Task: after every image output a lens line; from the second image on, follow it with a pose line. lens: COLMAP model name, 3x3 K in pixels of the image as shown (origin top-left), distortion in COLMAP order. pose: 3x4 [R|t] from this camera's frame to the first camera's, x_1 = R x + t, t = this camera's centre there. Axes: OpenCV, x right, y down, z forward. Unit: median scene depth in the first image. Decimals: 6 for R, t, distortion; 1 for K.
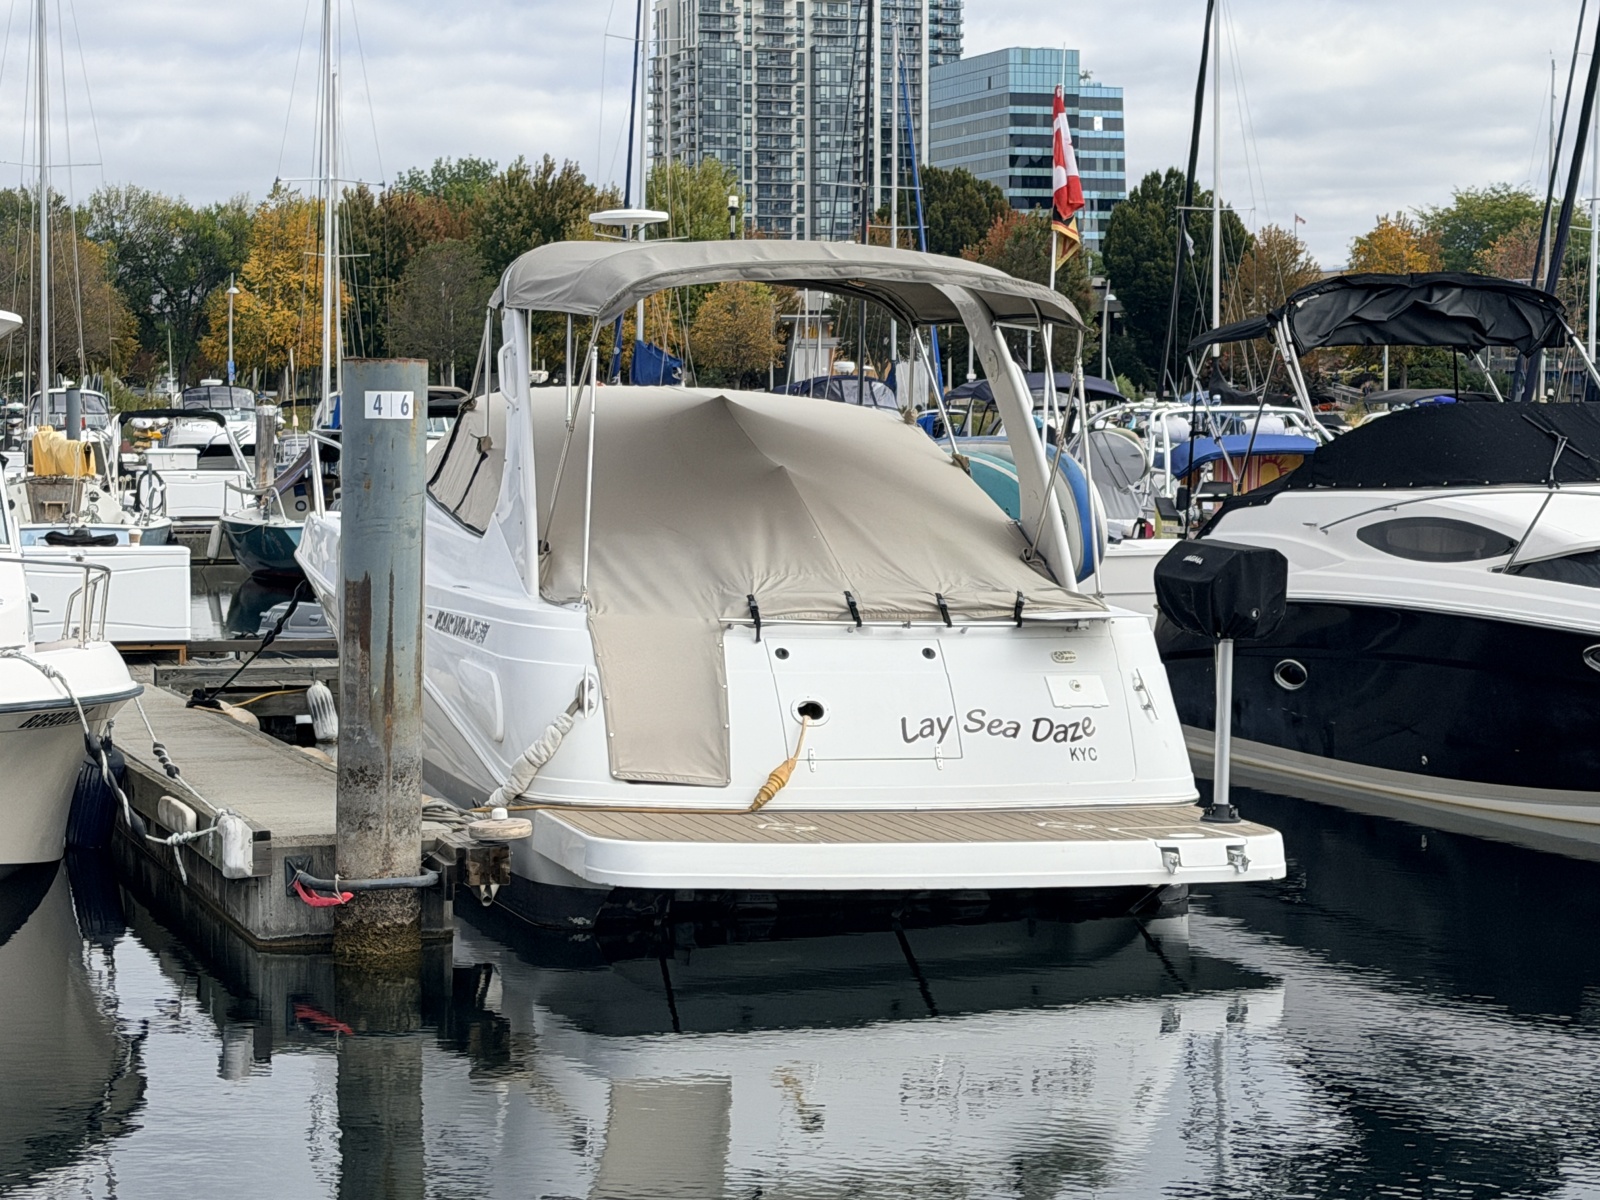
lens RADIAL K [[4372.6, 0, 800.0], [0, 4372.6, 600.0], [0, 0, 1]] dist [0.051470, 0.136953]
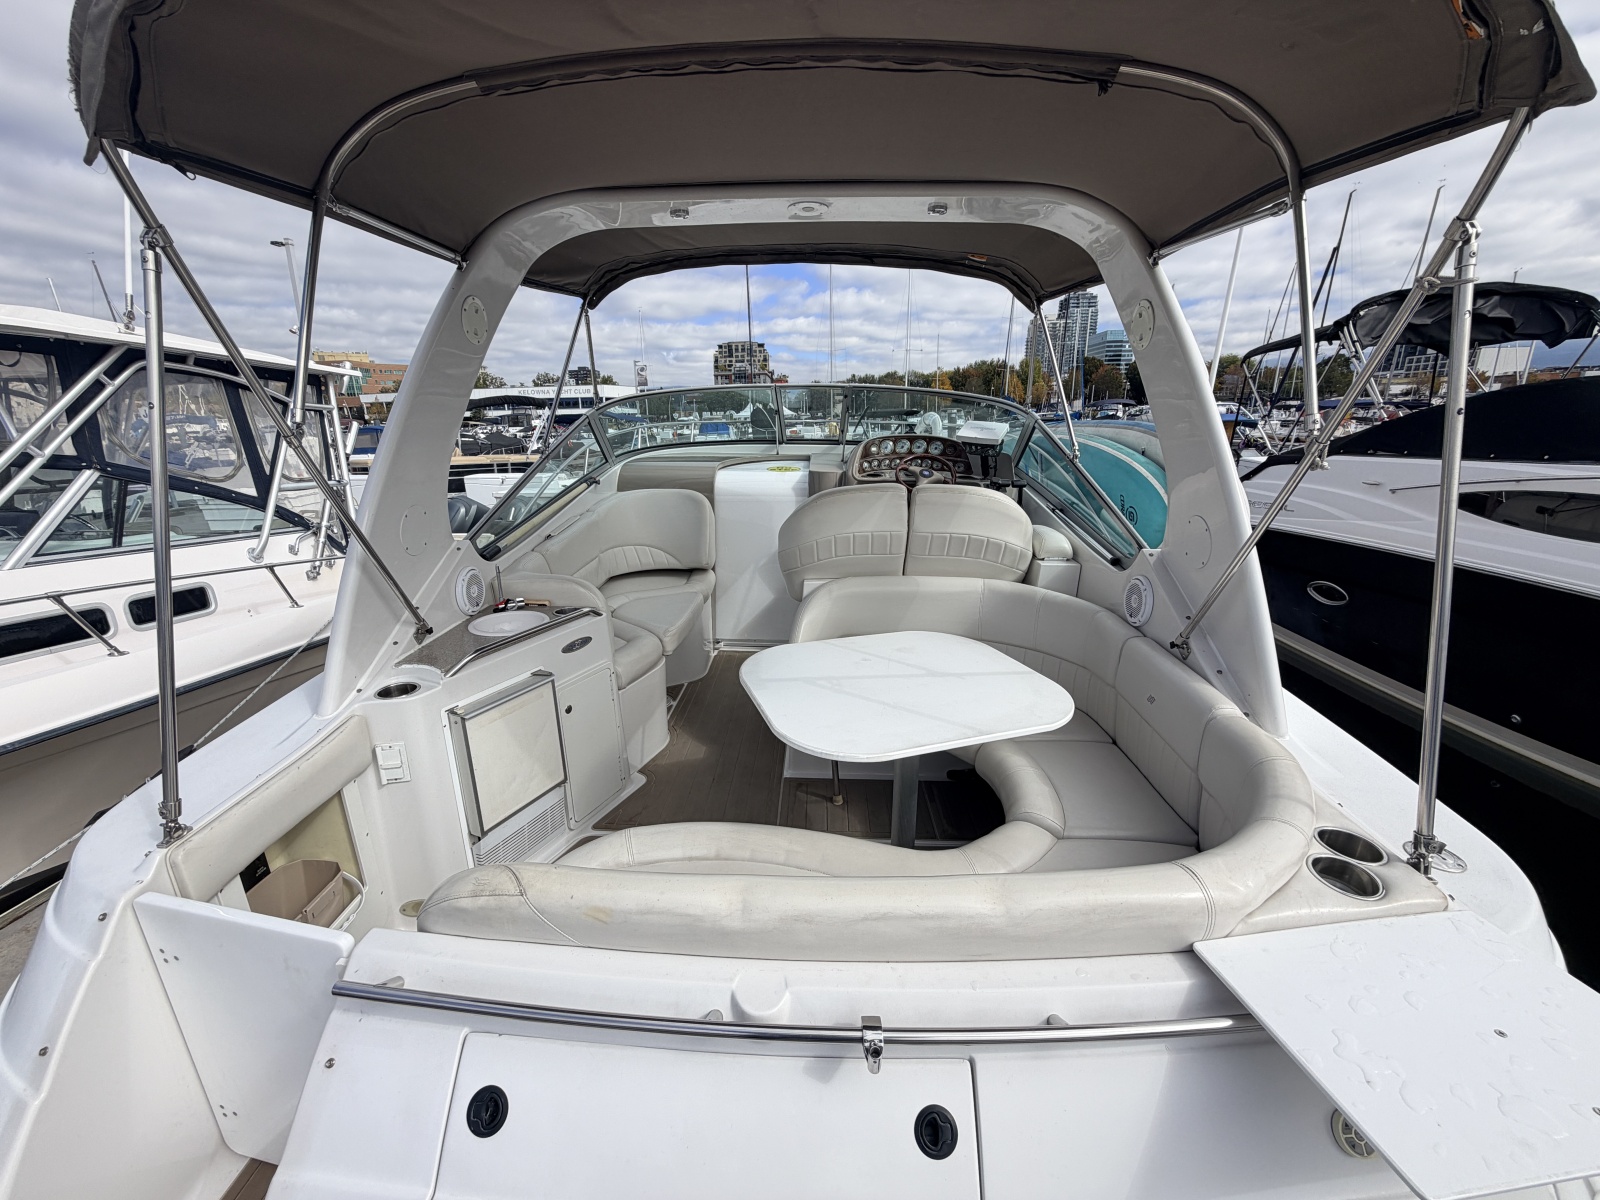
lens RADIAL K [[649.5, 0, 800.0], [0, 649.5, 600.0], [0, 0, 1]] dist [-0.007794, -0.000307]
pose [[0.932377, 0.074846, -0.353654, 0.009480], [0.008039, 0.973795, 0.227284, -0.009137], [0.361398, -0.214757, 0.907343, 0.243683]]
